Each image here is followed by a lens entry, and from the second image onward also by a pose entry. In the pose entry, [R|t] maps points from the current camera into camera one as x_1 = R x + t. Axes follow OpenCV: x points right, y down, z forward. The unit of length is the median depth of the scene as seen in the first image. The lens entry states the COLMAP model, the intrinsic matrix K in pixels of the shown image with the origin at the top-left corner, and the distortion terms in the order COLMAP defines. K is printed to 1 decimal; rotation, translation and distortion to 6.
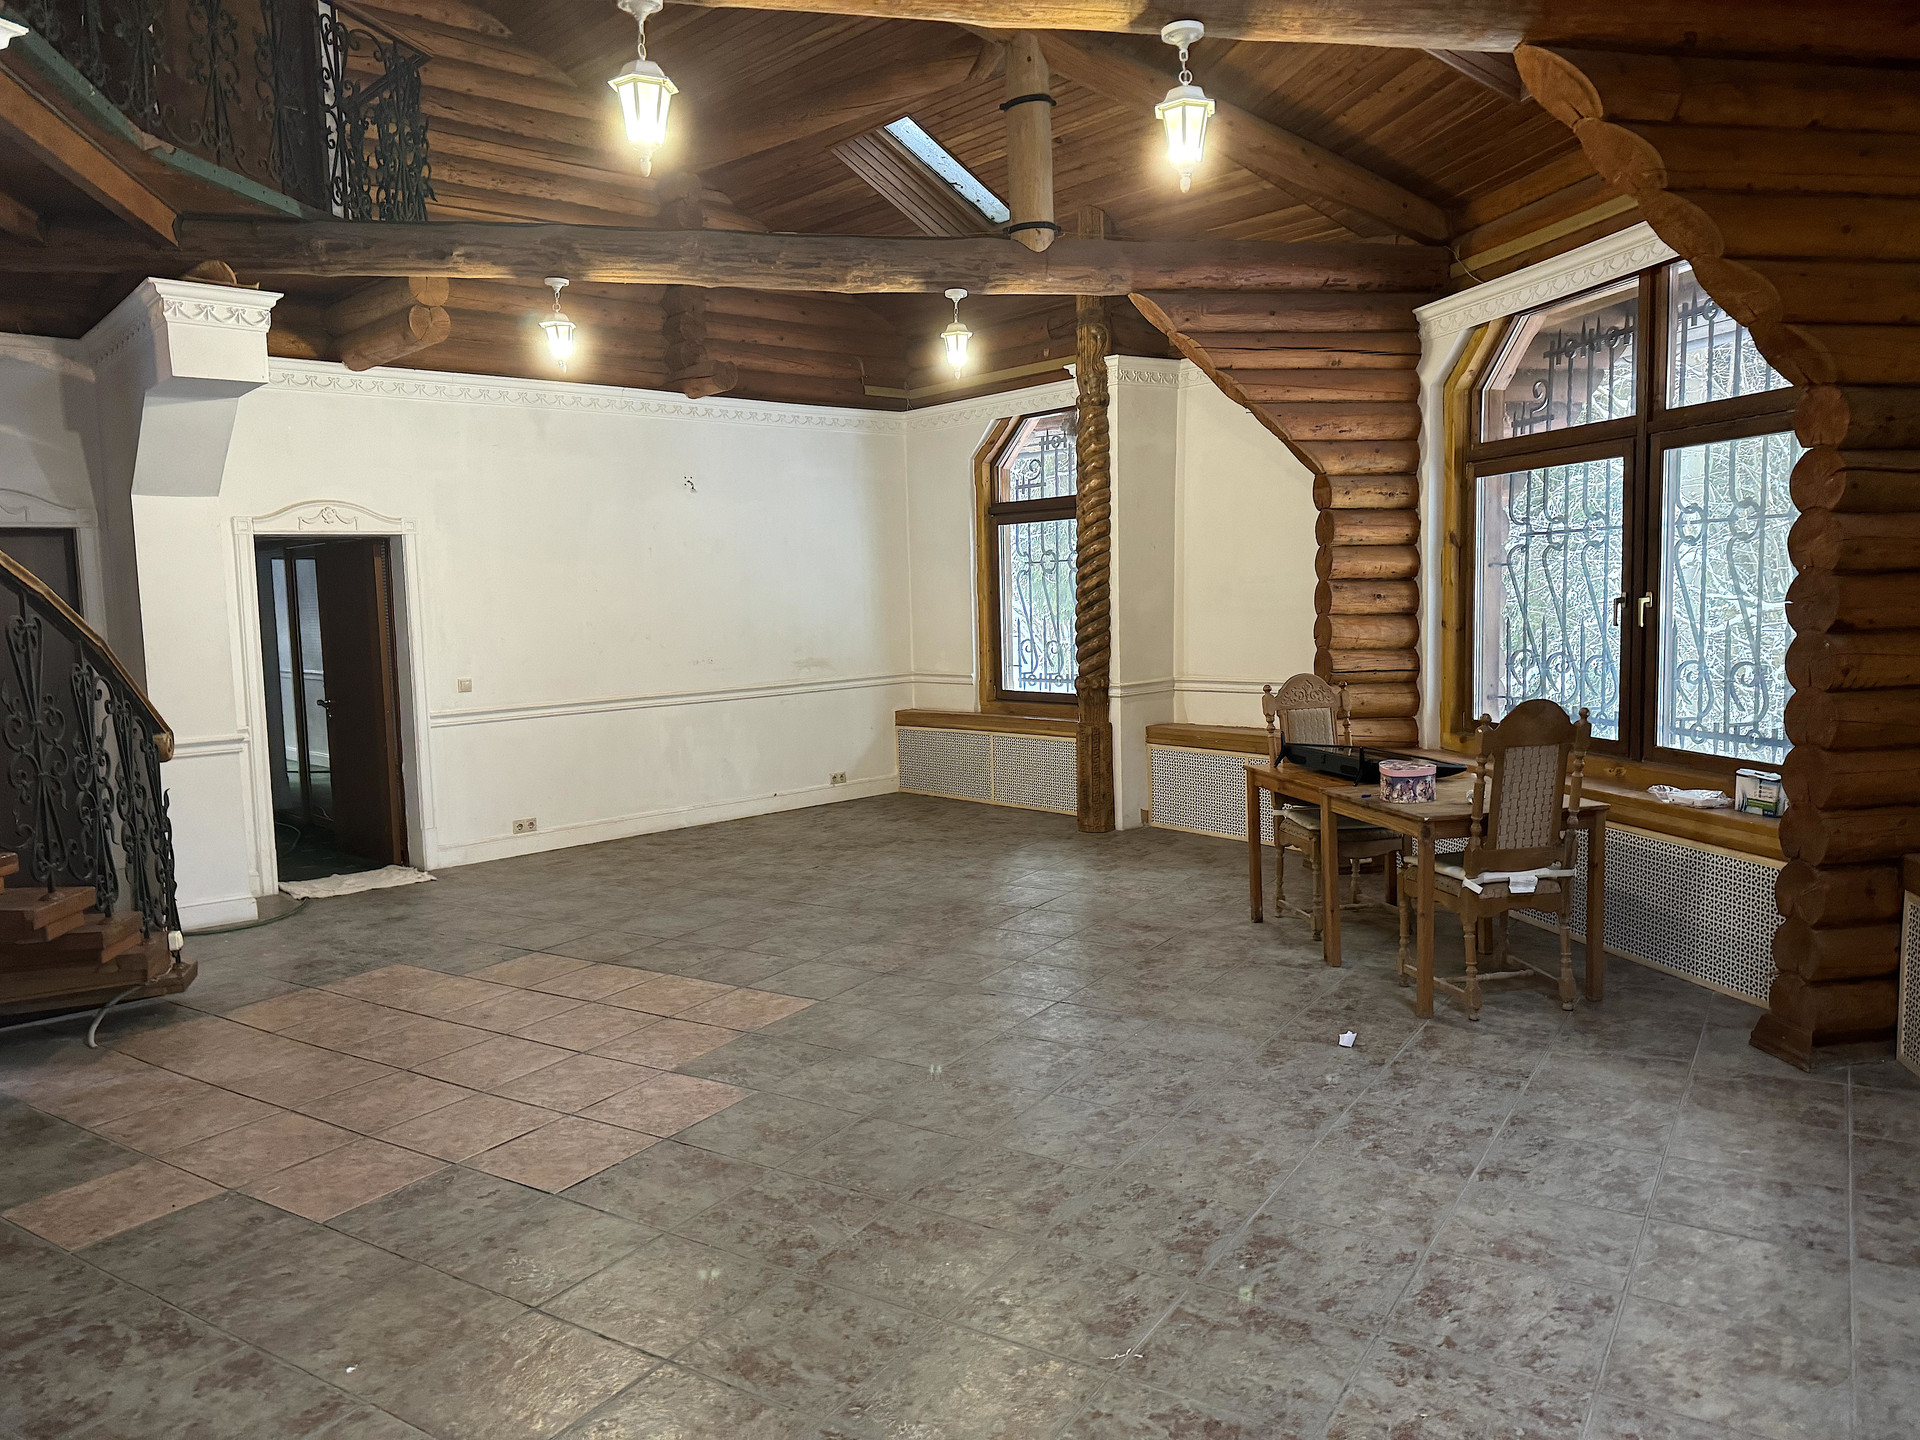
lens RADIAL K [[1316.8, 0, 960.9], [0, 1316.8, 709.6], [0, 0, 1]] dist [0.131966, -0.160030]
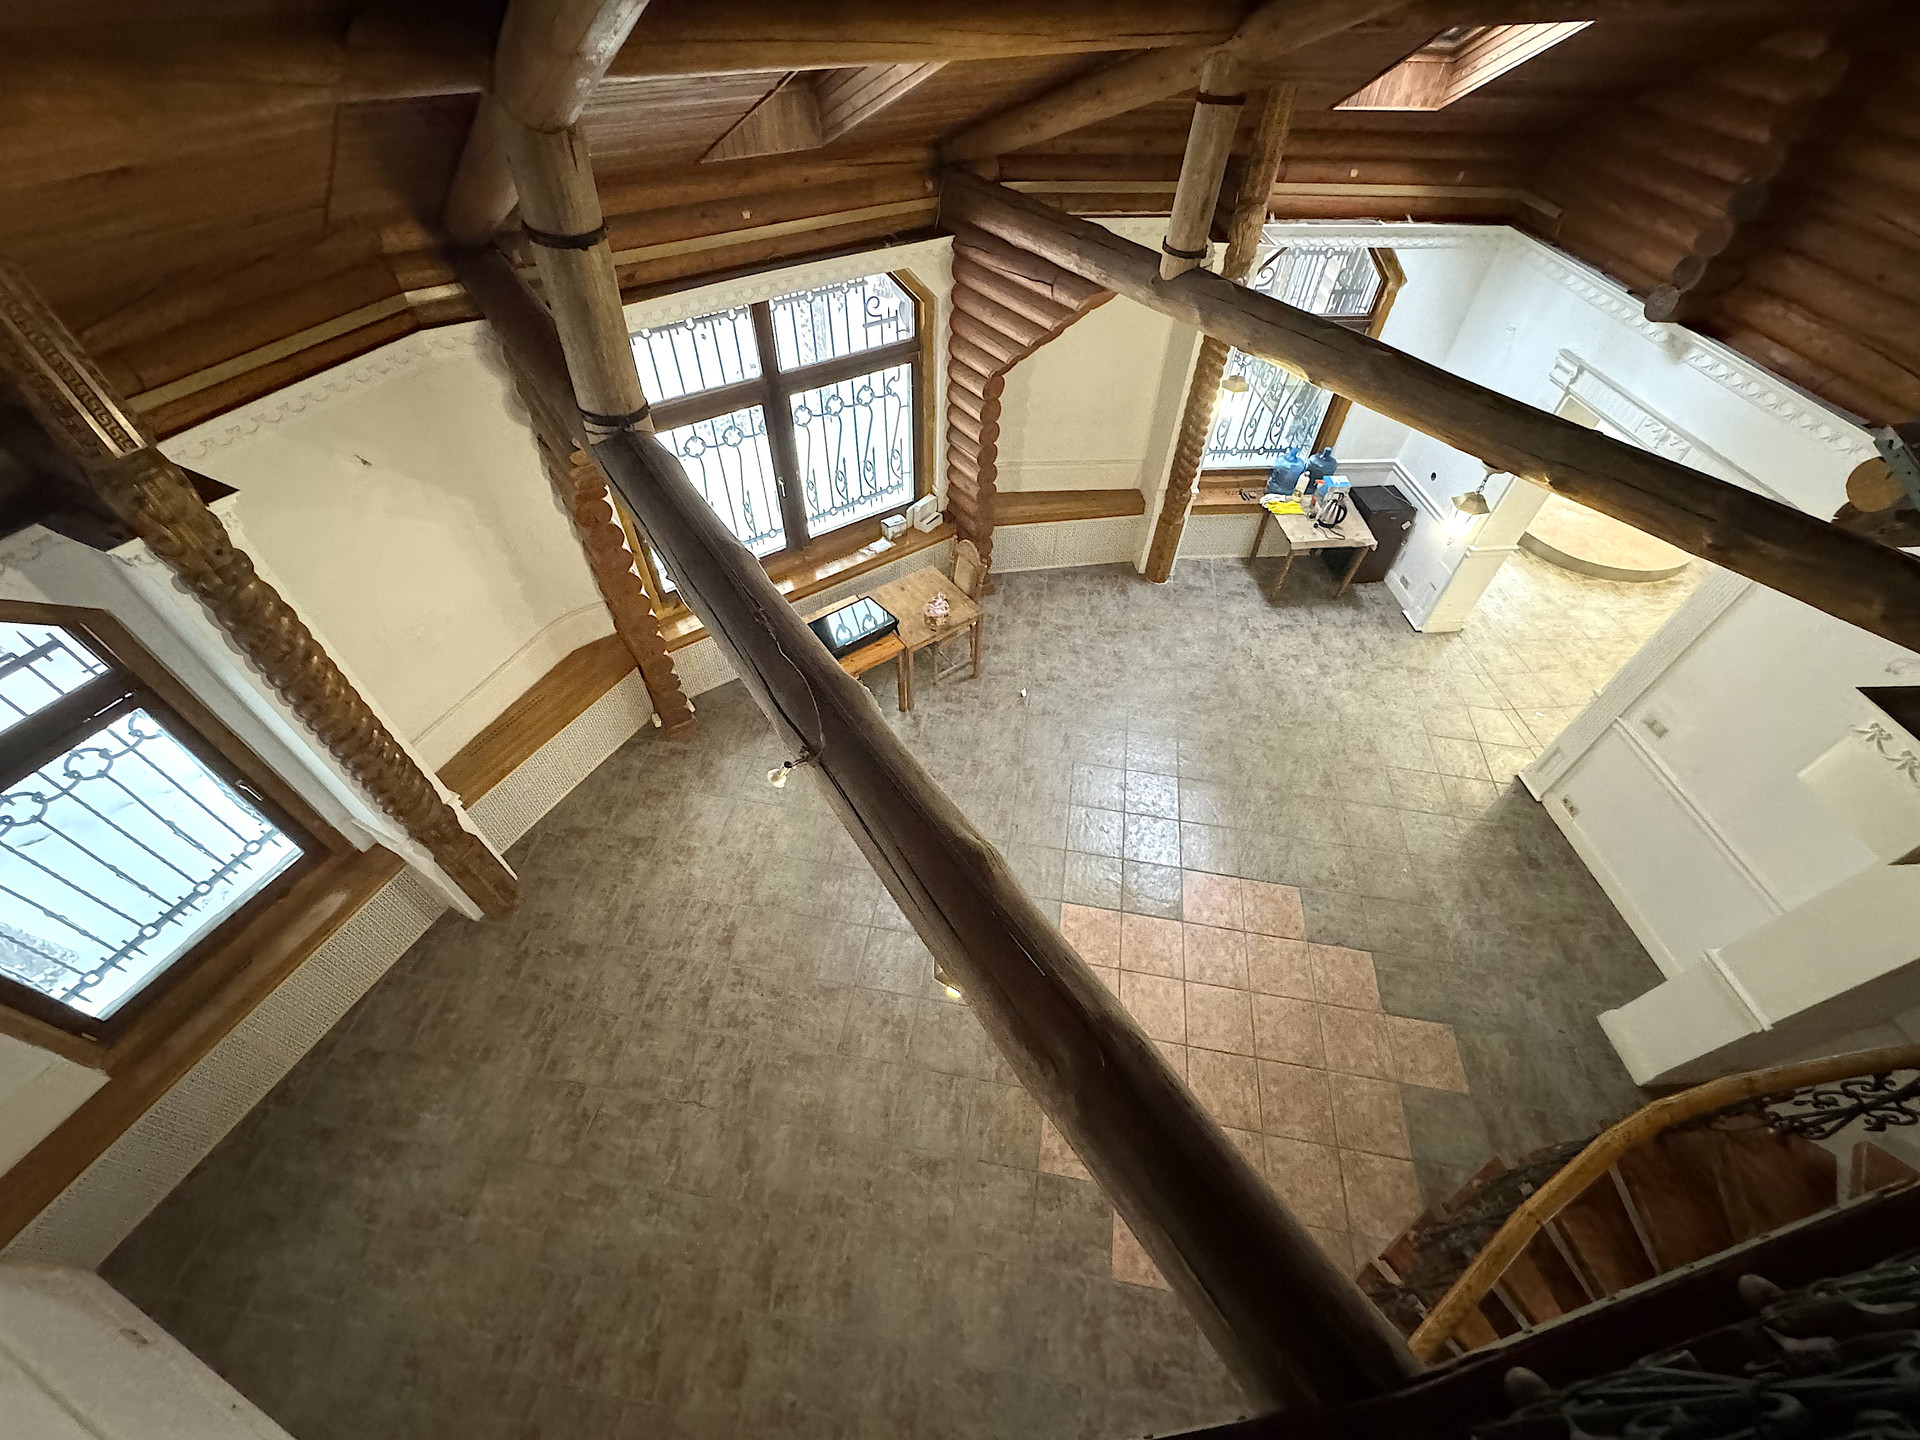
lens RADIAL K [[763.6, 0, 965.4], [0, 763.6, 714.4], [0, 0, 1]] dist [-0.000801, -0.000306]
pose [[-0.396706, -0.667928, 0.629680, -0.556332], [0.068529, 0.662503, 0.745918, -0.747771], [-0.915384, 0.339062, -0.217046, 1.326940]]
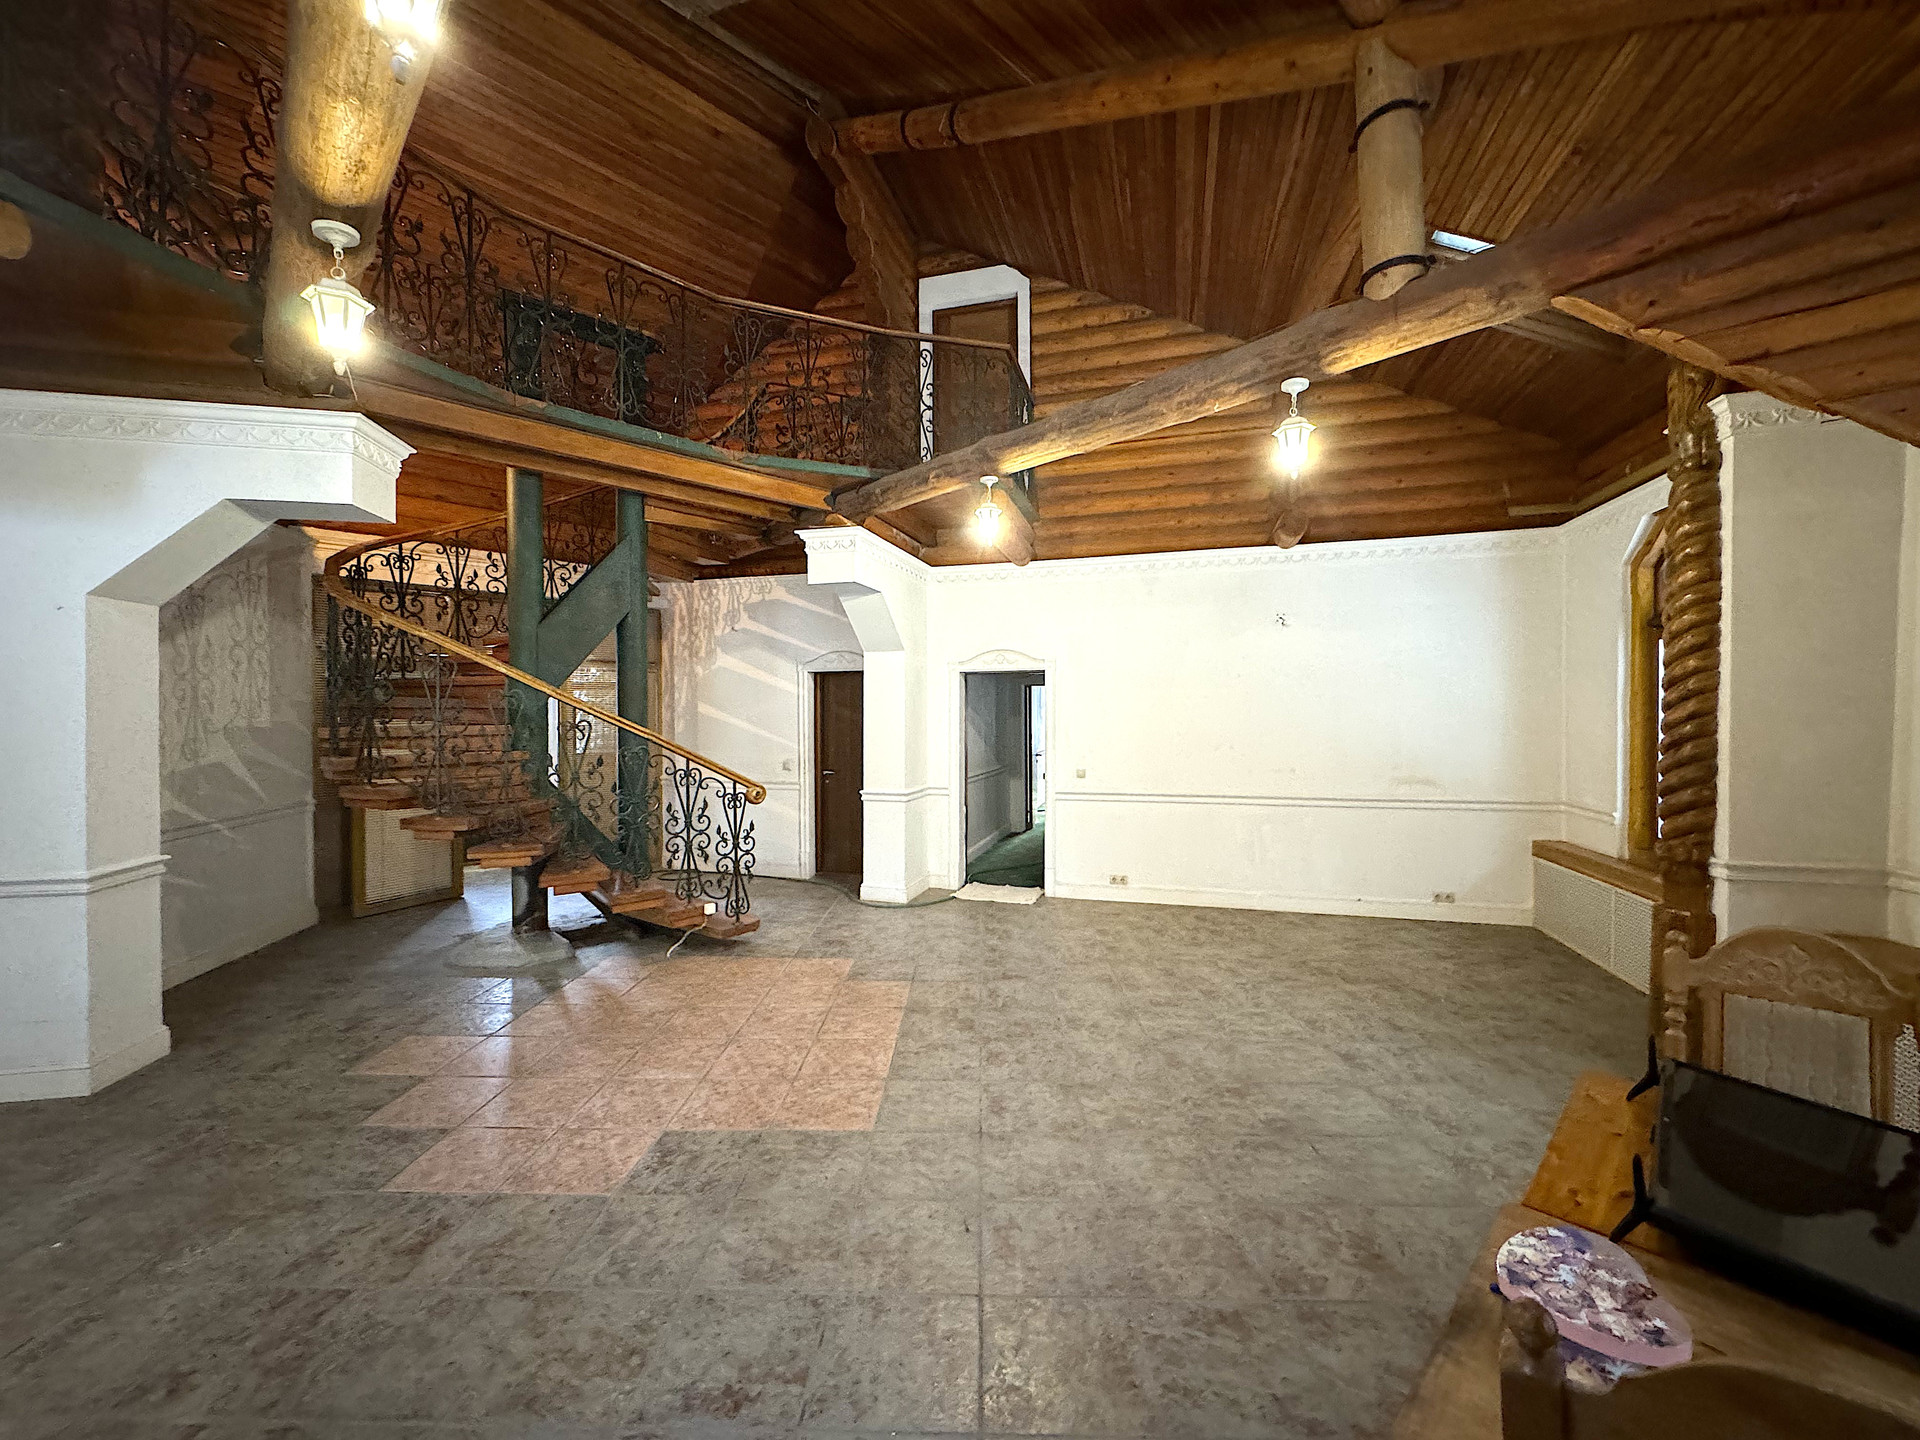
lens RADIAL K [[763.6, 0, 965.4], [0, 763.6, 714.4], [0, 0, 1]] dist [-0.000801, -0.000306]
pose [[0.521132, 0.032249, -0.852867, 0.447181], [-0.089193, 0.995872, -0.016843, -0.096286], [0.848803, 0.084848, 0.521857, 0.801747]]
